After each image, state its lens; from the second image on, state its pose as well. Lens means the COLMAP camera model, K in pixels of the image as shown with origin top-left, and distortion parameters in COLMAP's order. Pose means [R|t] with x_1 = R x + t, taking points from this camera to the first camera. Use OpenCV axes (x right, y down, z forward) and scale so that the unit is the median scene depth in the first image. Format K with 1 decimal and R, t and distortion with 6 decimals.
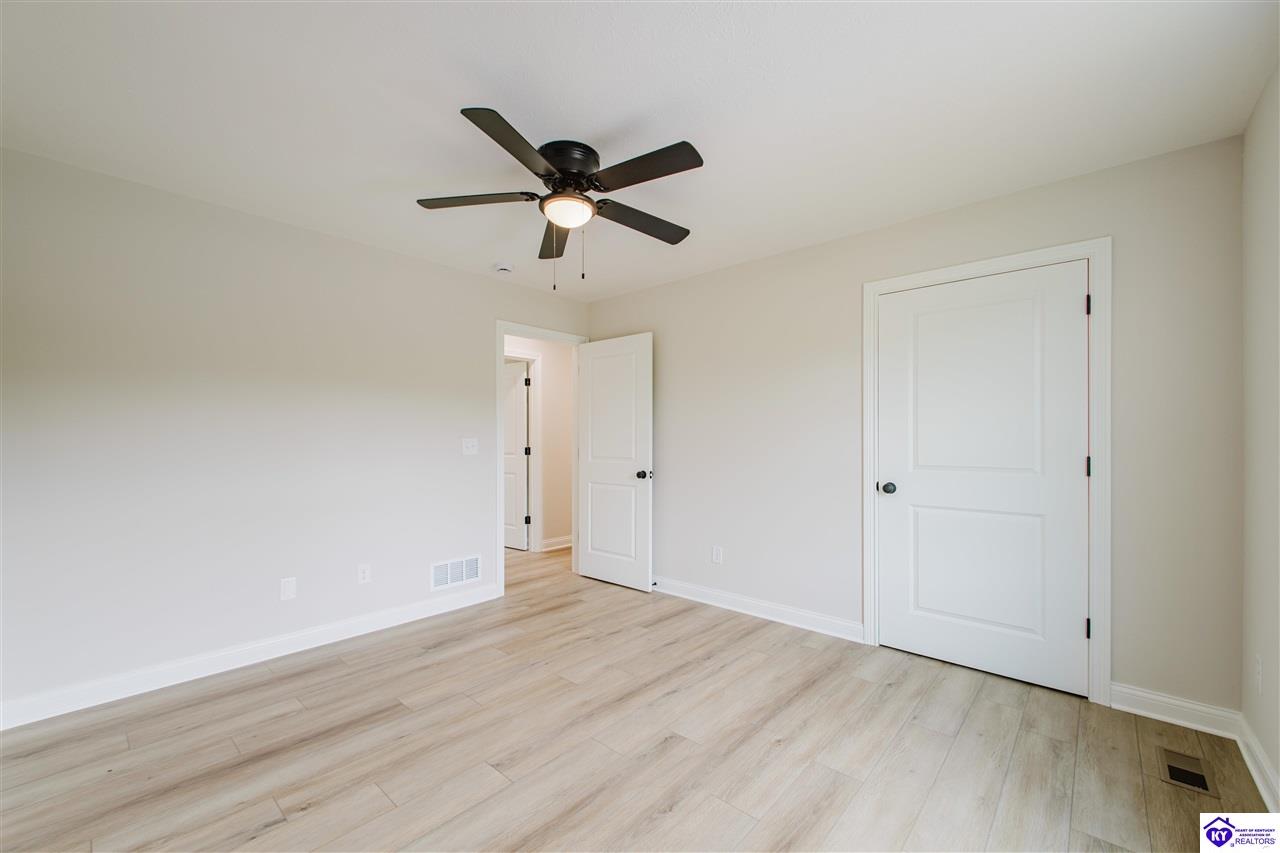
lens RADIAL K [[519.7, 0, 640.6], [0, 519.7, 434.2], [0, 0, 1]] dist [0.017614, -0.002716]
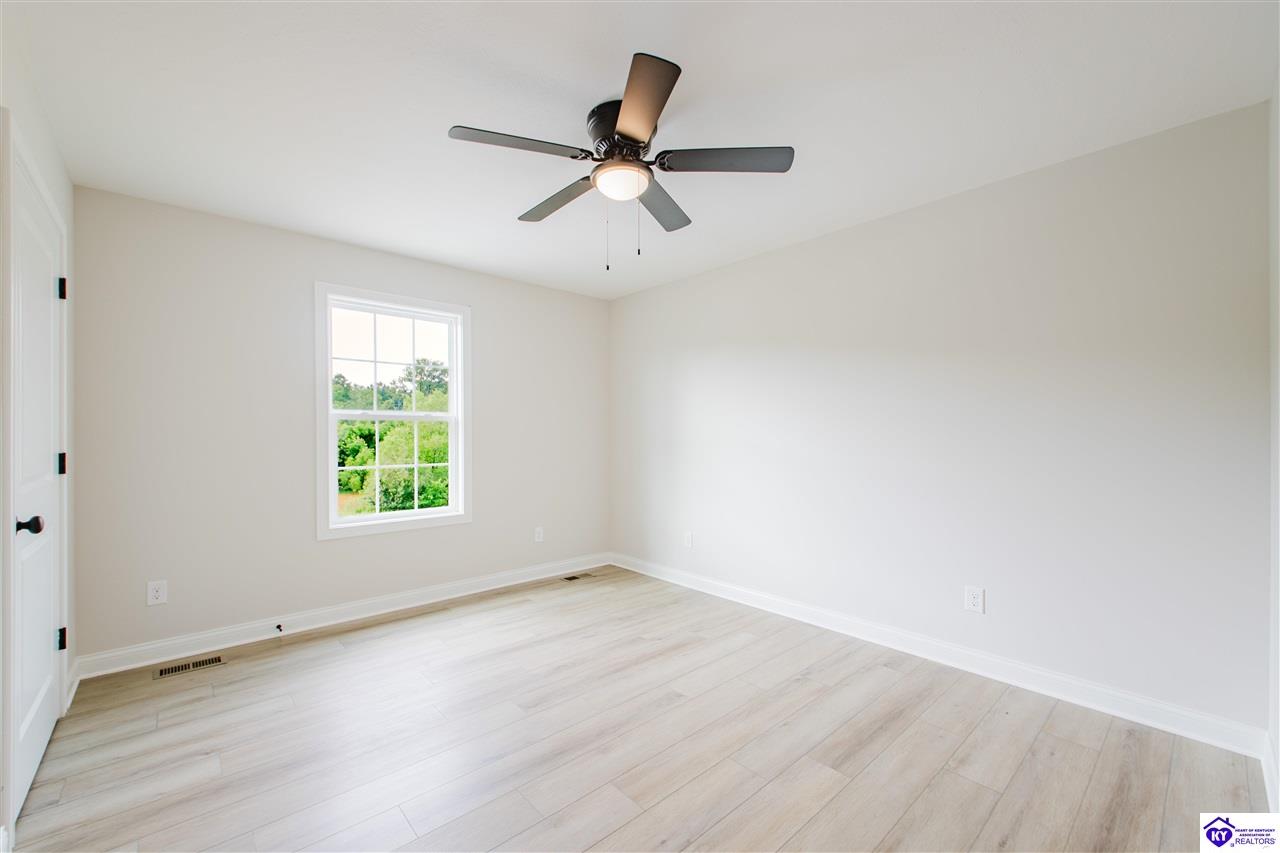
lens RADIAL K [[519.7, 0, 639.3], [0, 519.7, 431.7], [0, 0, 1]] dist [0.017614, -0.002716]
pose [[-0.994676, 0.000438, 0.103051, -0.274615], [-0.001132, 0.999884, -0.015169, 0.023596], [-0.103045, -0.015205, -0.994560, 2.020802]]
